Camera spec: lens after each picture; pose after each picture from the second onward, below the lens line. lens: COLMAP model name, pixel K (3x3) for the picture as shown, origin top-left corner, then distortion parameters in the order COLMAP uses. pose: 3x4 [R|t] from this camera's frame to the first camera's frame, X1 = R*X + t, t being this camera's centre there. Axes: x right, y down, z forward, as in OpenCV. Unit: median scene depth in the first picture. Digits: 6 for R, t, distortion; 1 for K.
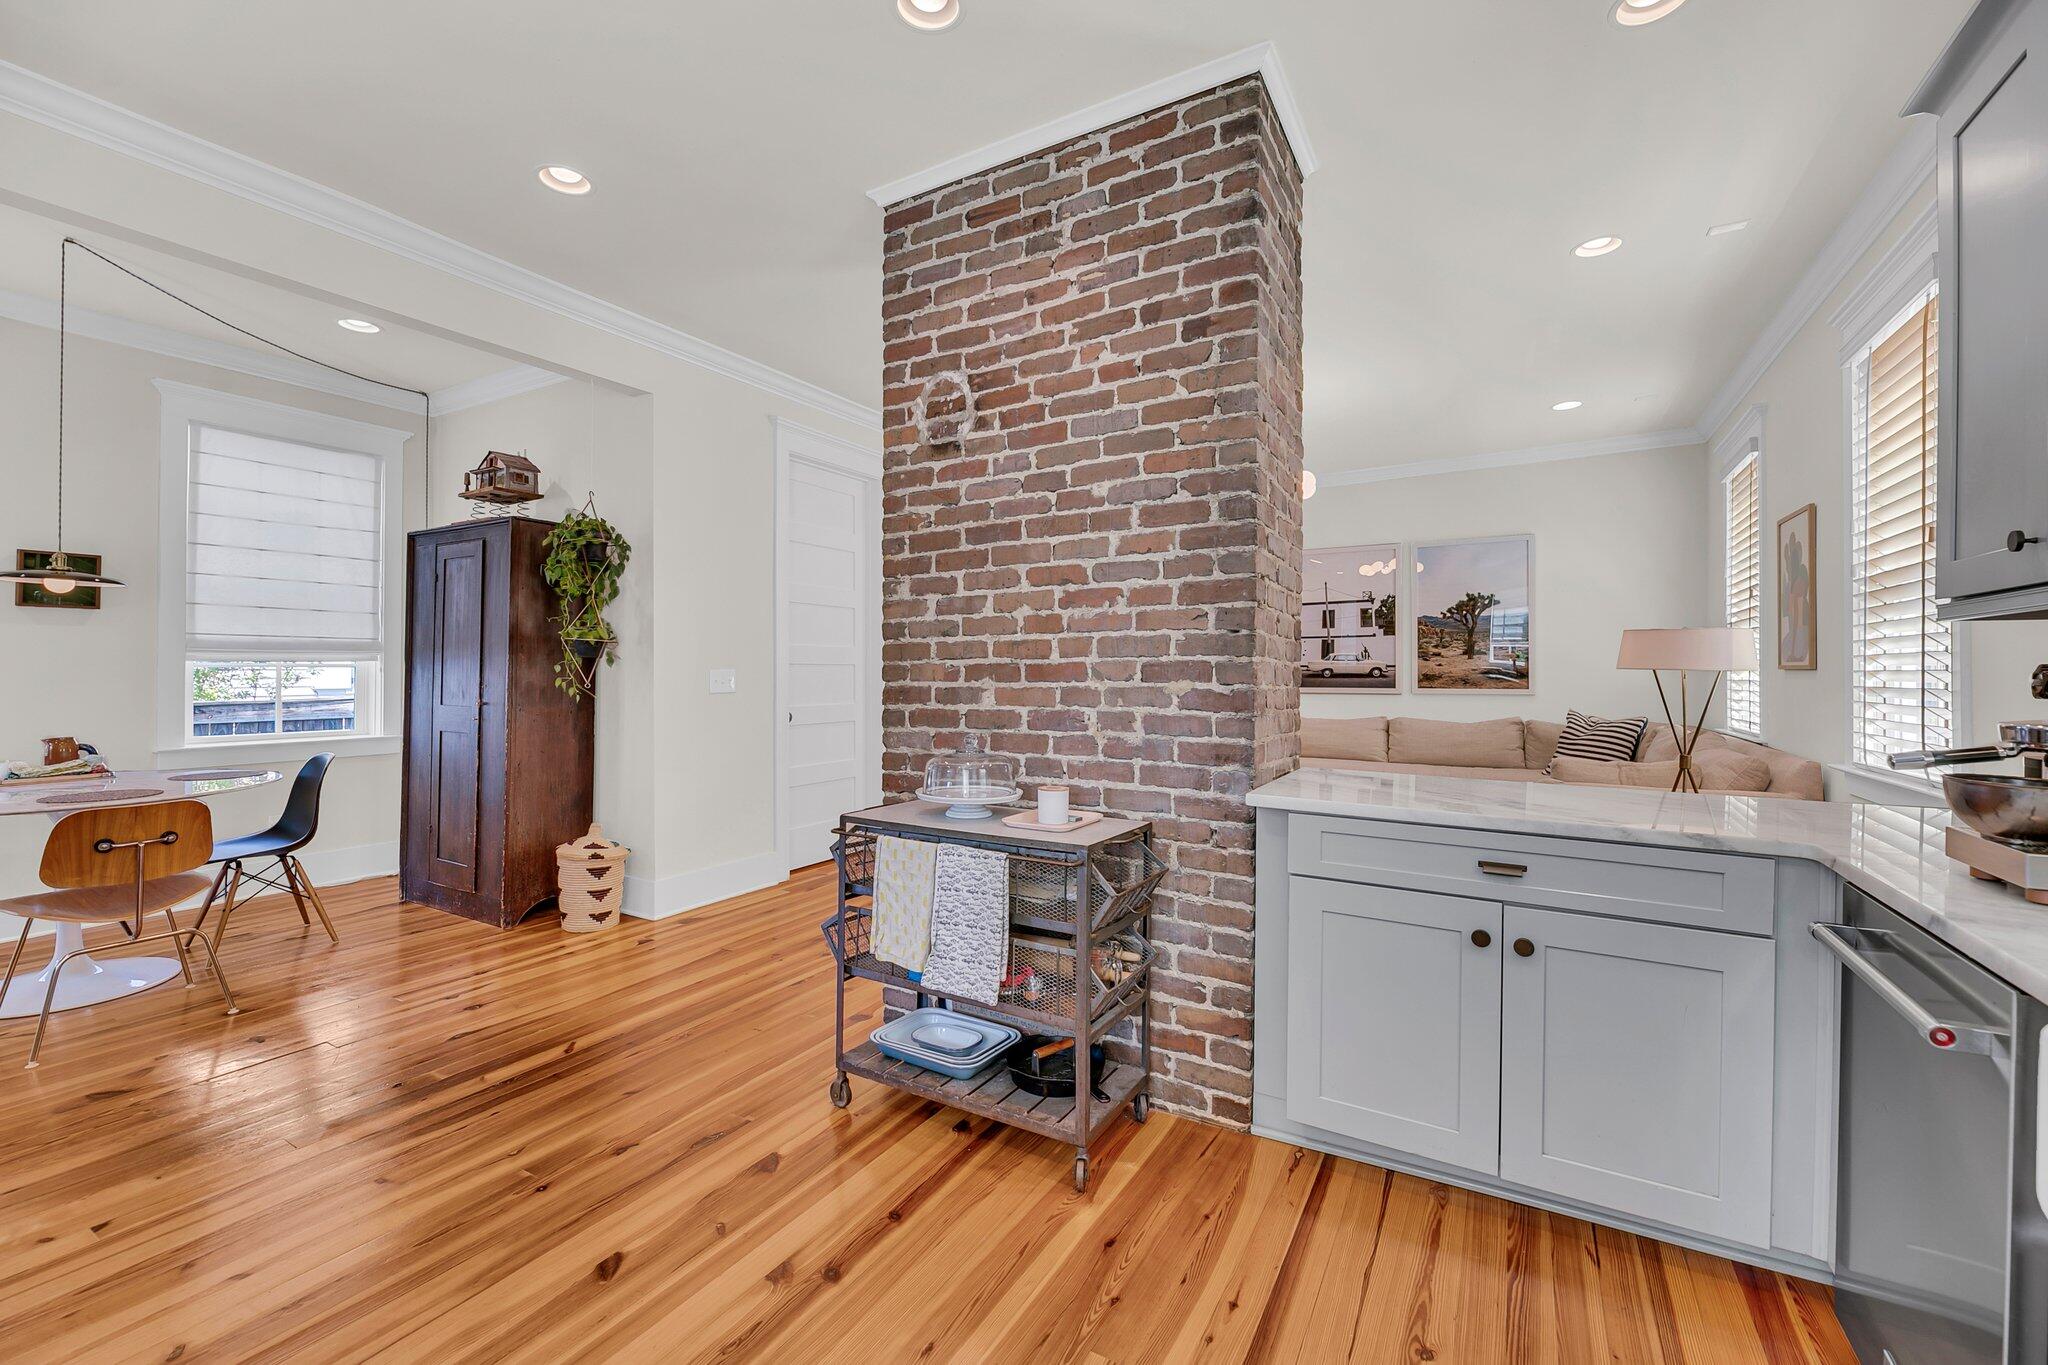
lens RADIAL K [[841.5, 0, 1023.3], [0, 841.5, 666.0], [0, 0, 1]] dist [-0.000138, 0.000017]
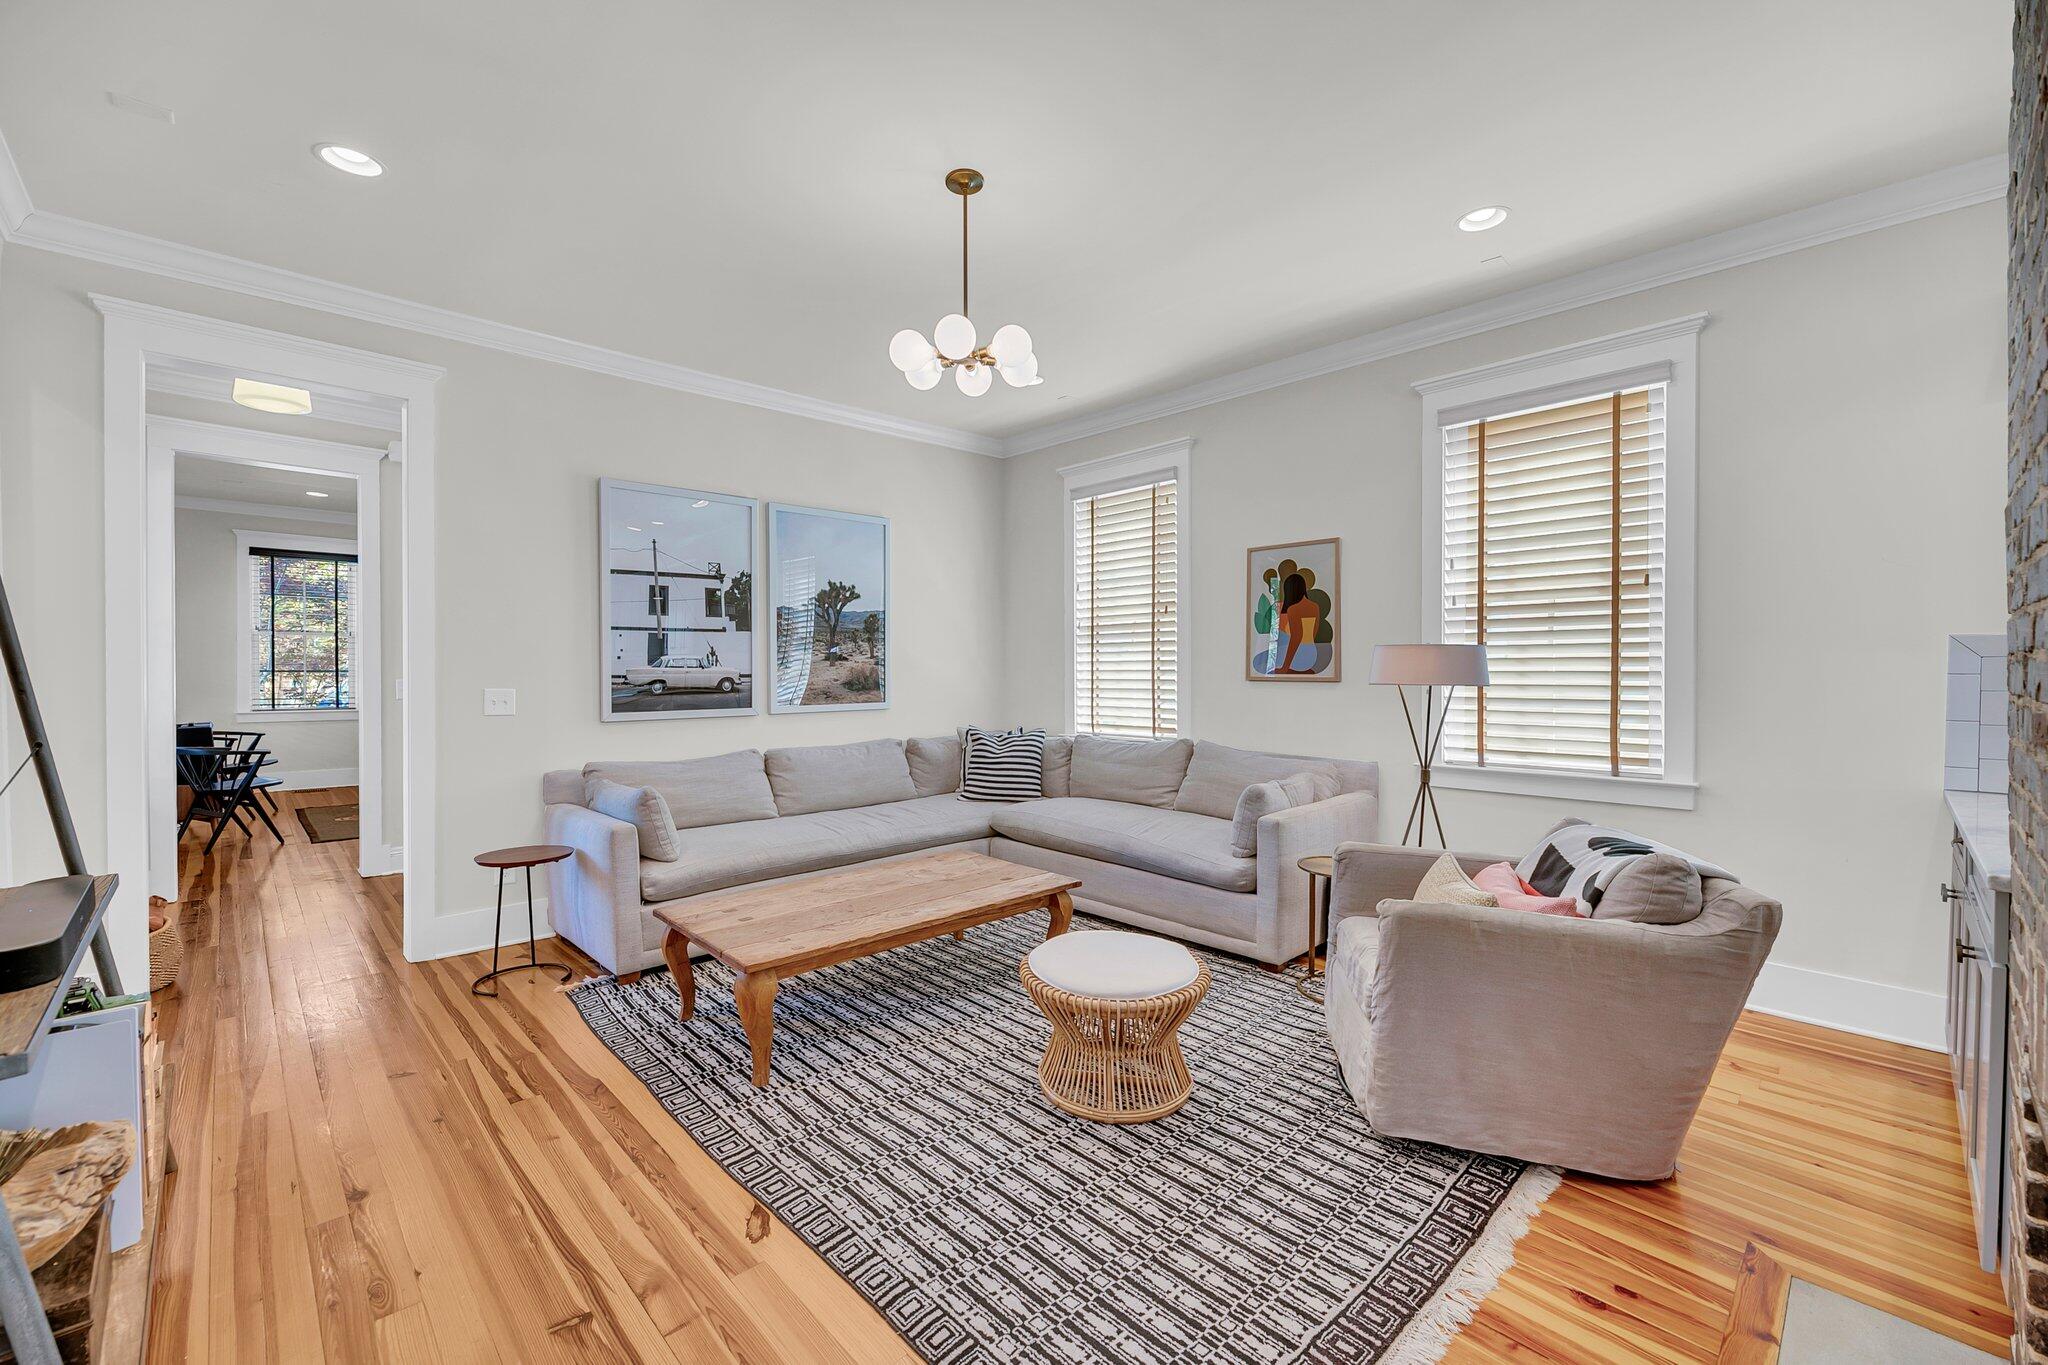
lens RADIAL K [[841.5, 0, 1023.3], [0, 841.5, 666.0], [0, 0, 1]] dist [-0.000138, 0.000017]
pose [[0.274952, -0.001649, 0.961457, -0.161796], [-0.004925, 0.999983, 0.003123, -0.010940], [-0.961445, -0.005594, 0.274939, 0.586823]]
